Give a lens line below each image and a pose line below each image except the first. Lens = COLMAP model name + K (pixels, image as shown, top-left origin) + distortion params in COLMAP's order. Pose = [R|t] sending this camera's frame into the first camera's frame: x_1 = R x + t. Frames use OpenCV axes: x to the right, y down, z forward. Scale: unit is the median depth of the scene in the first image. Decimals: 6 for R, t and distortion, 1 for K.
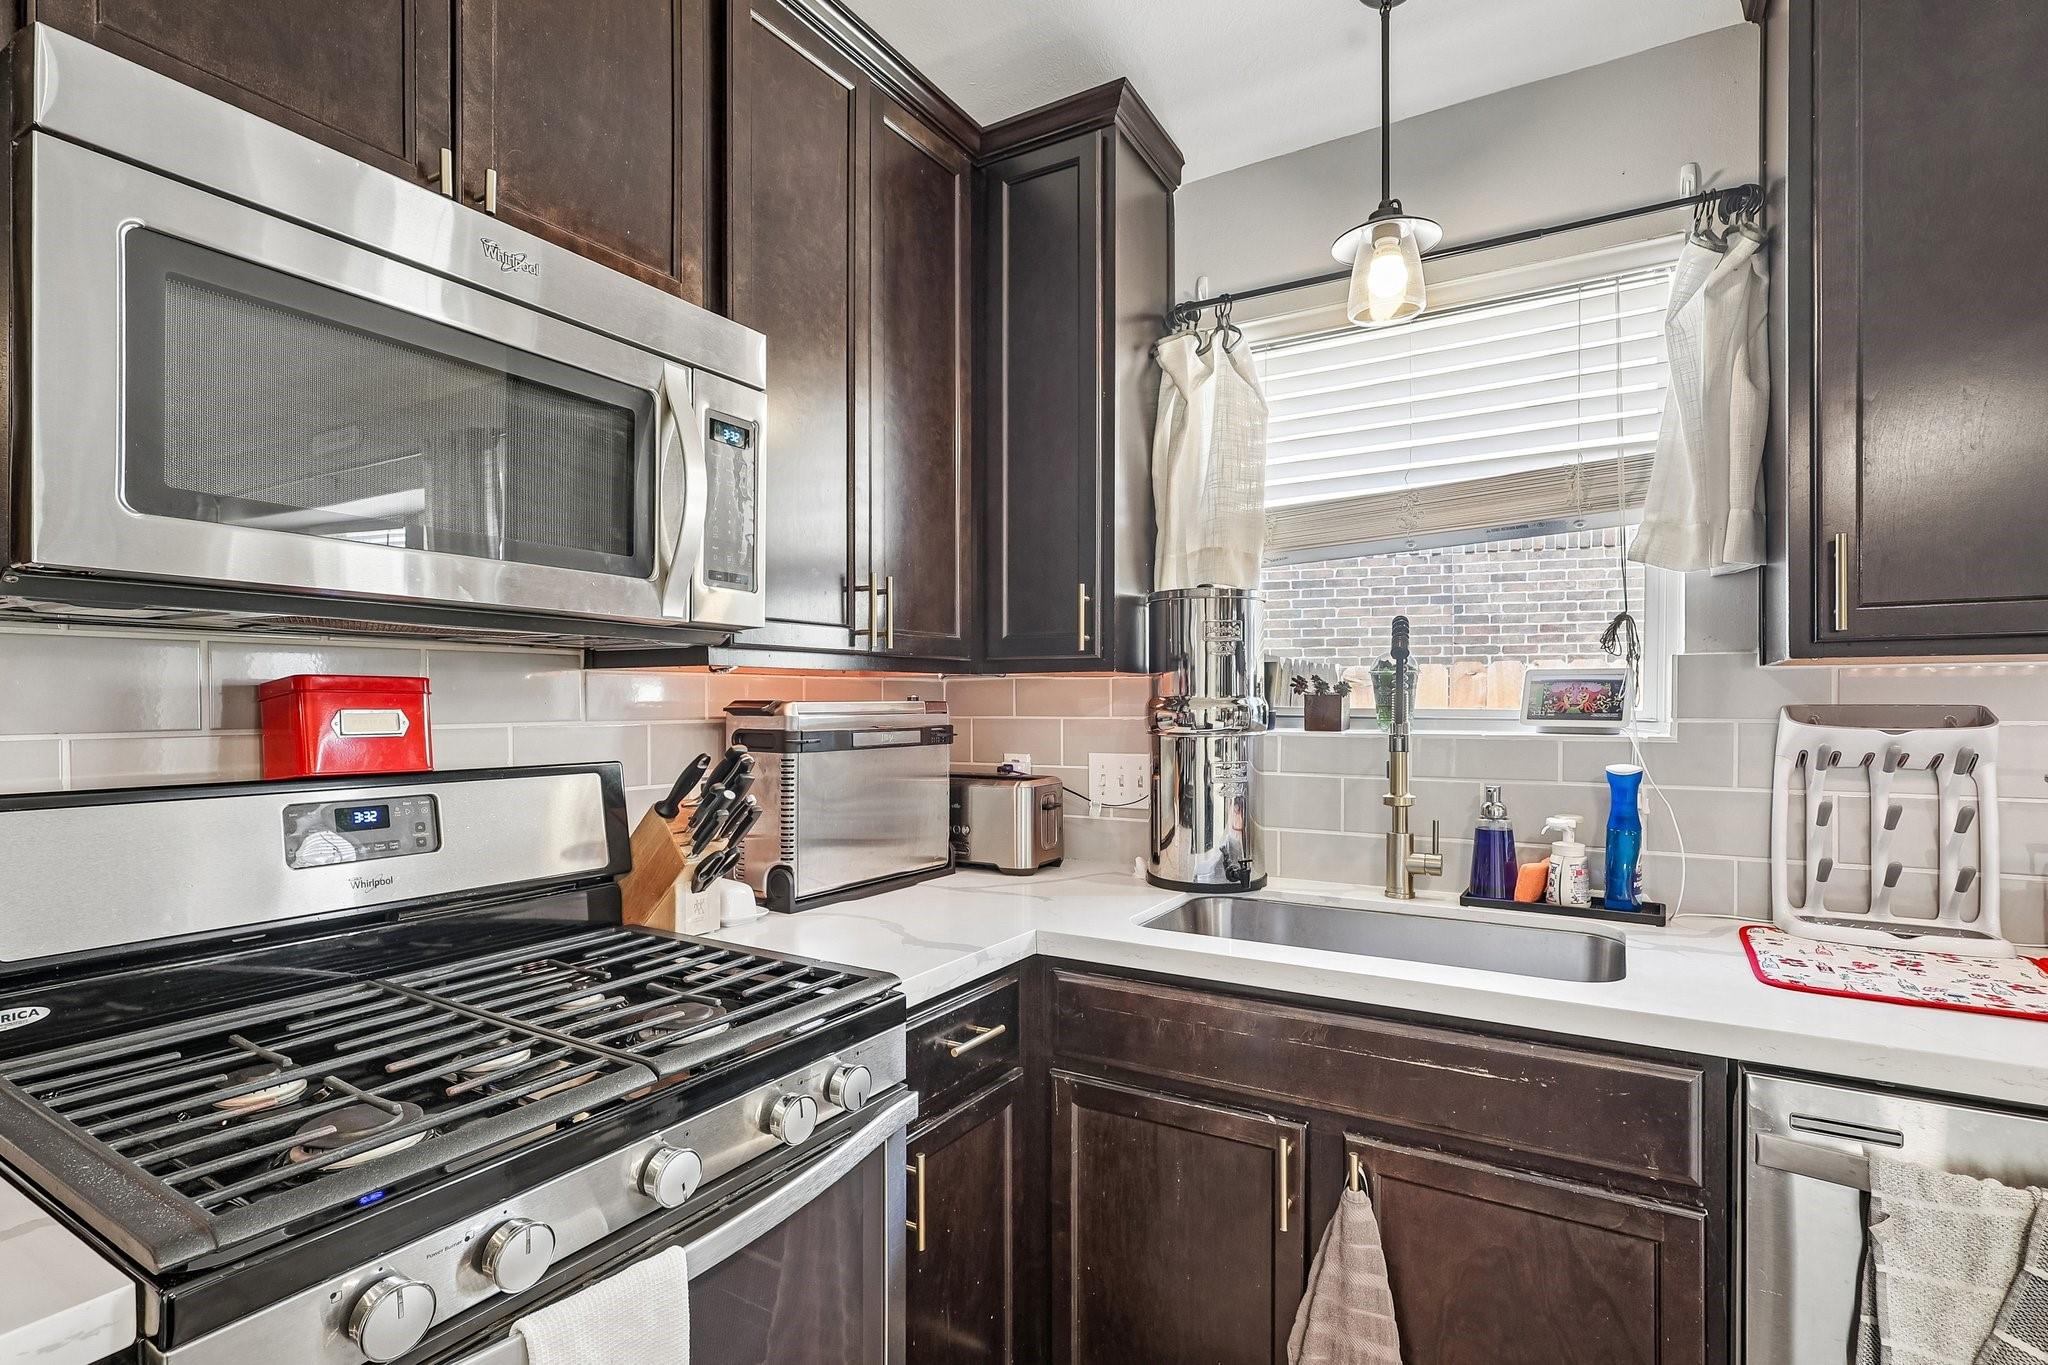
lens RADIAL K [[979.6, 0, 1010.9], [0, 979.6, 711.7], [0, 0, 1]] dist [-0.005346, 0.002631]
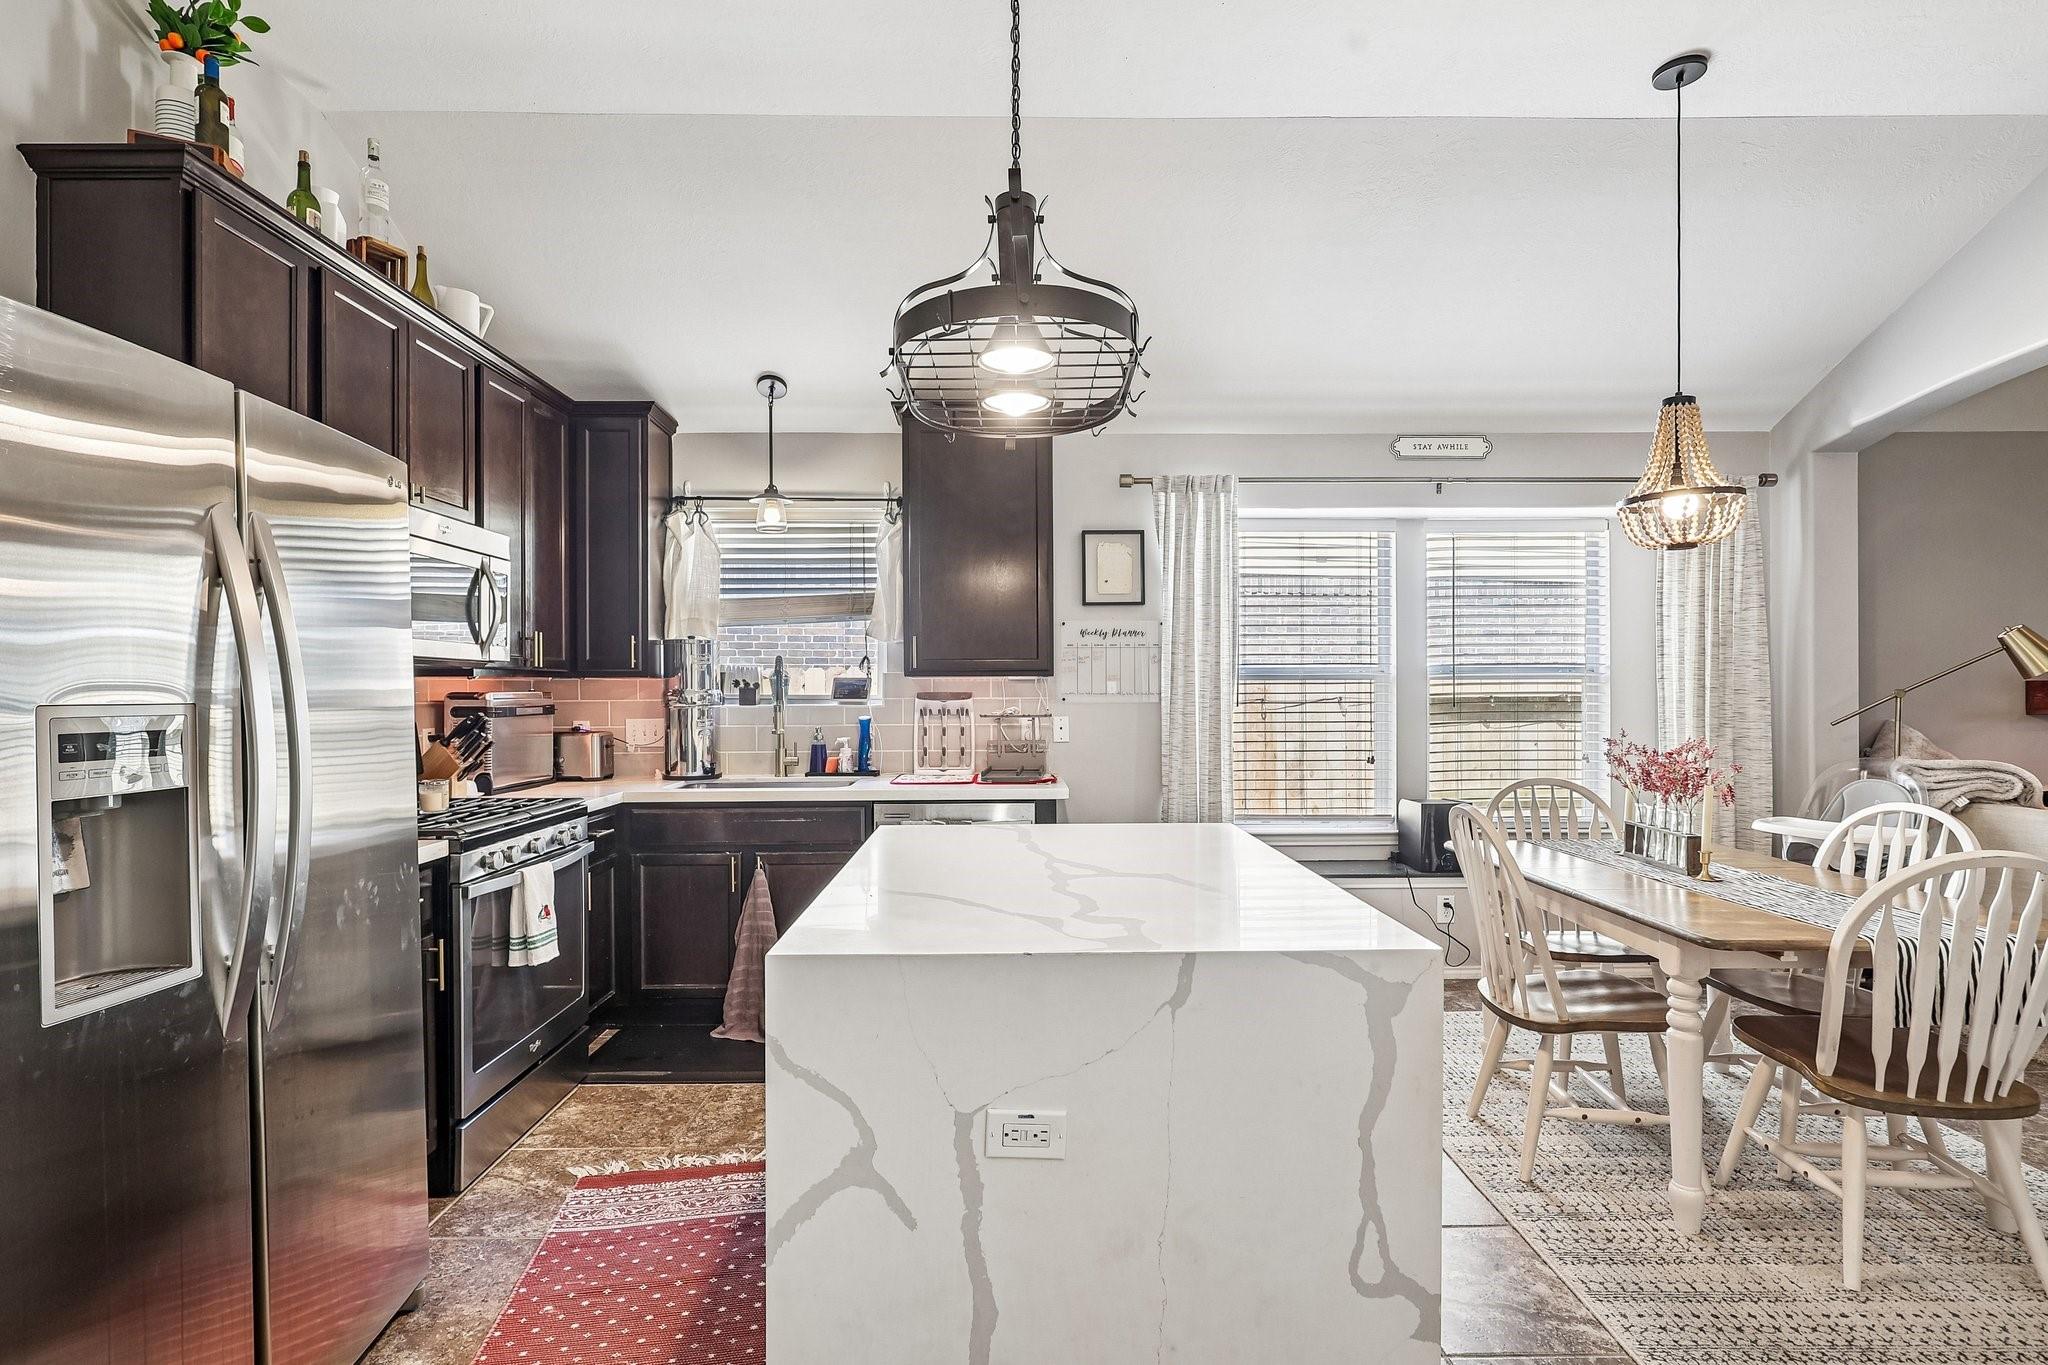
lens RADIAL K [[979.6, 0, 1015.4], [0, 979.6, 692.3], [0, 0, 1]] dist [-0.005346, 0.002631]
pose [[0.843301, -0.003878, 0.537428, -0.399909], [0.008058, 0.999953, -0.005429, 0.009140], [-0.537381, 0.008909, 0.843292, -1.324016]]
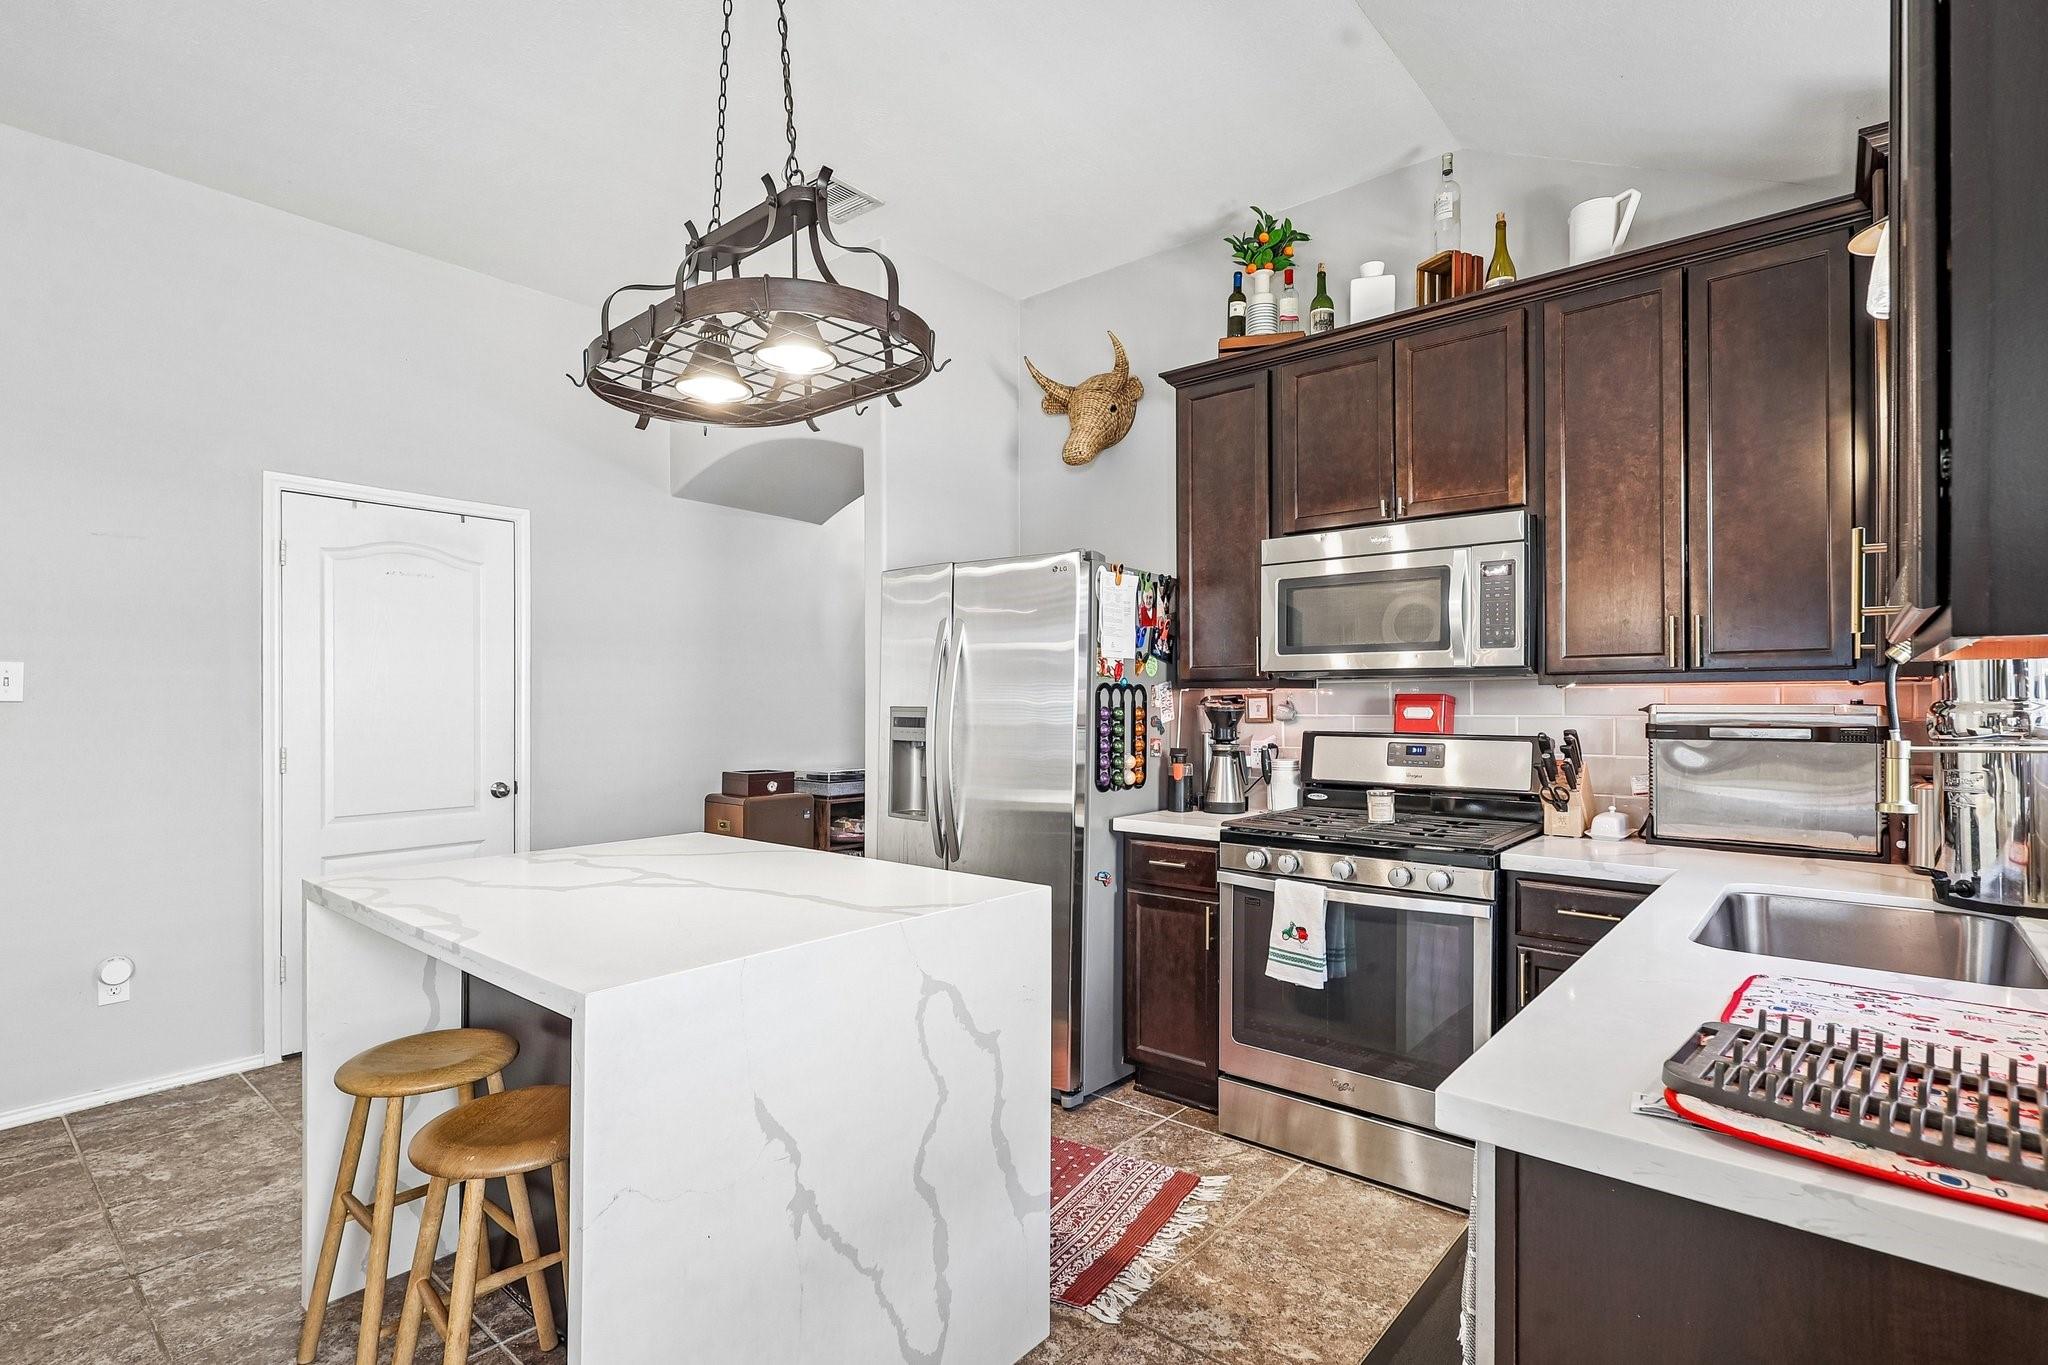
lens RADIAL K [[979.6, 0, 1022.1], [0, 979.6, 699.2], [0, 0, 1]] dist [-0.005346, 0.002631]
pose [[-0.150693, -0.001276, -0.988580, 1.426410], [-0.009601, 0.999954, 0.000173, -0.009719], [0.988534, 0.009517, -0.150699, 0.270768]]
